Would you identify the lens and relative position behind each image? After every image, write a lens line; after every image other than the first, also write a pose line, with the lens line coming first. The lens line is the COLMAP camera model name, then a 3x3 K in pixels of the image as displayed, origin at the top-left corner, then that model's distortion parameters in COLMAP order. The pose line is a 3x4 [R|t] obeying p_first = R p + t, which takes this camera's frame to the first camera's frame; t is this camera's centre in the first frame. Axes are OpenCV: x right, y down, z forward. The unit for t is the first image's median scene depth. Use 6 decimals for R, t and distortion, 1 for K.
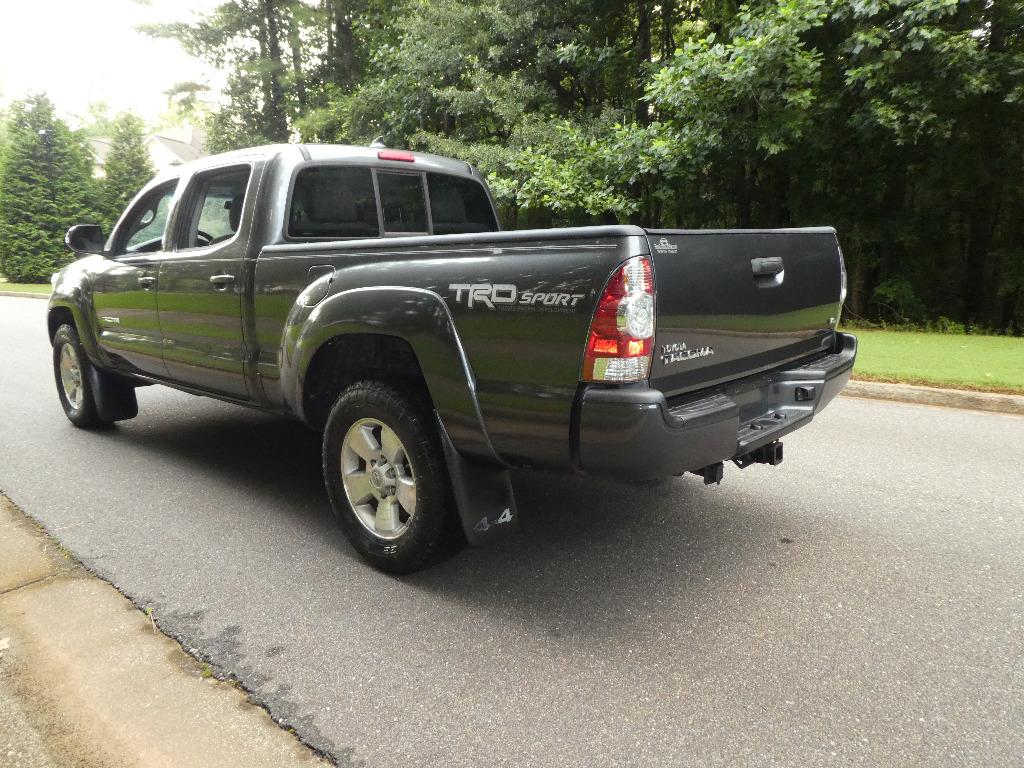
lens RADIAL K [[729.0, 0, 519.0], [0, 729.0, 398.1], [0, 0, 1]] dist [-0.031158, 0.000287]
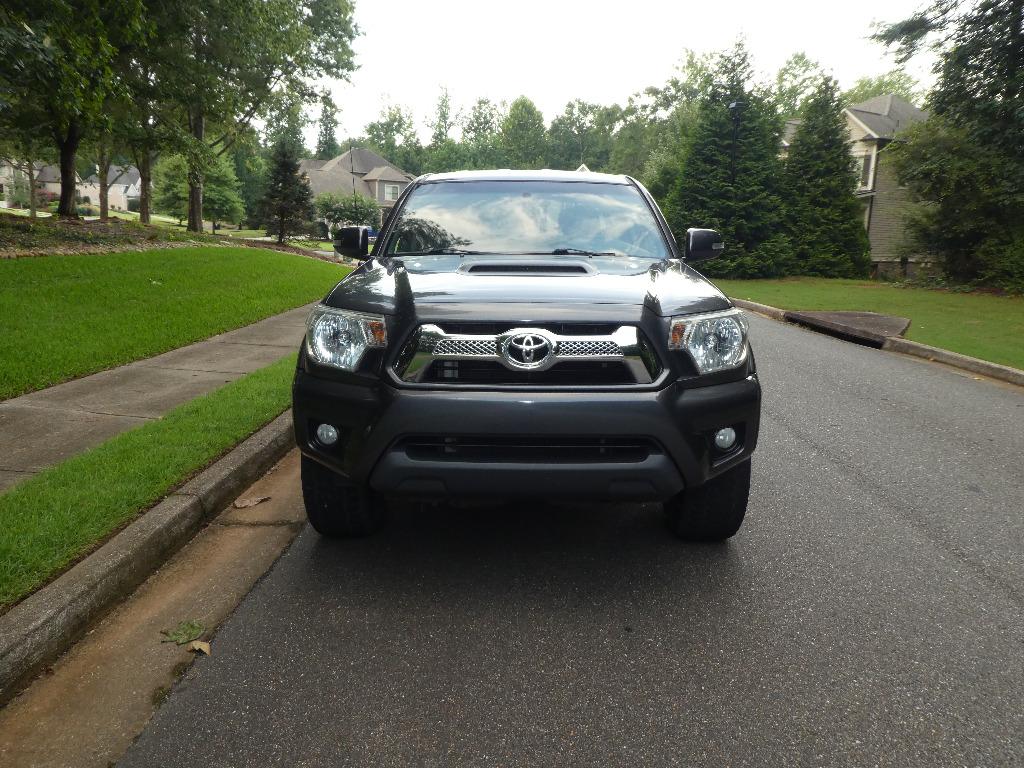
lens RADIAL K [[729.0, 0, 519.0], [0, 729.0, 398.1], [0, 0, 1]] dist [-0.031158, 0.000287]
pose [[0.667924, 0.161015, -0.726602, -0.135003], [-0.149678, 0.985429, 0.080781, -0.048355], [0.729022, 0.054801, 0.682293, 0.217605]]
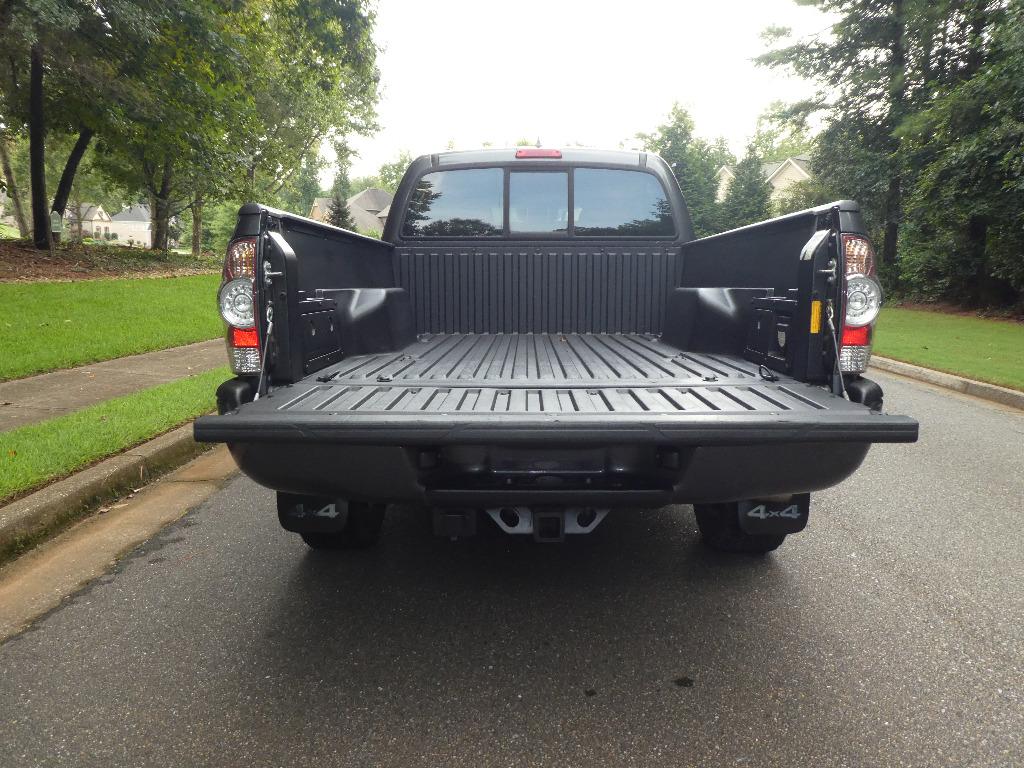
lens RADIAL K [[724.0, 0, 512.6], [0, 724.0, 400.3], [0, 0, 1]] dist [-0.041023, -0.000898]
pose [[0.657430, 0.130899, -0.742059, 0.080502], [-0.146825, 0.988173, 0.044234, -0.005884], [0.739072, 0.079872, 0.668874, 0.051159]]
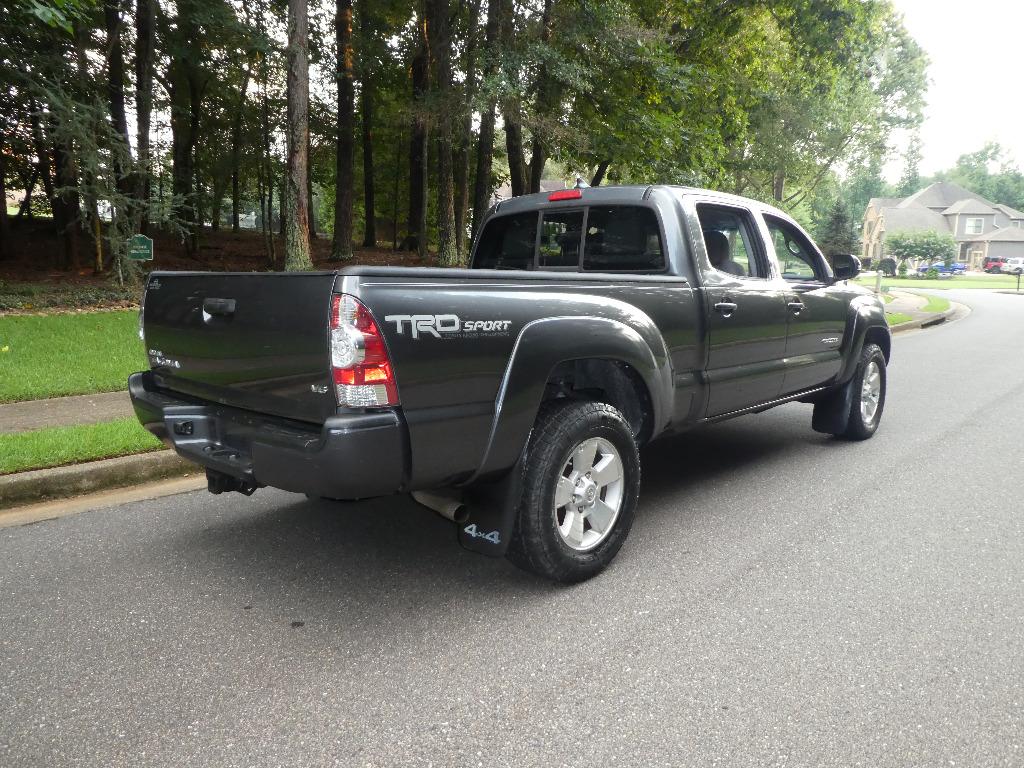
lens RADIAL K [[724.0, 0, 512.6], [0, 724.0, 400.3], [0, 0, 1]] dist [-0.041023, -0.000898]
pose [[-0.019378, 0.161350, -0.986707, 0.133572], [-0.177518, 0.970657, 0.162212, -0.028065], [0.983927, 0.178302, 0.009833, 0.137723]]
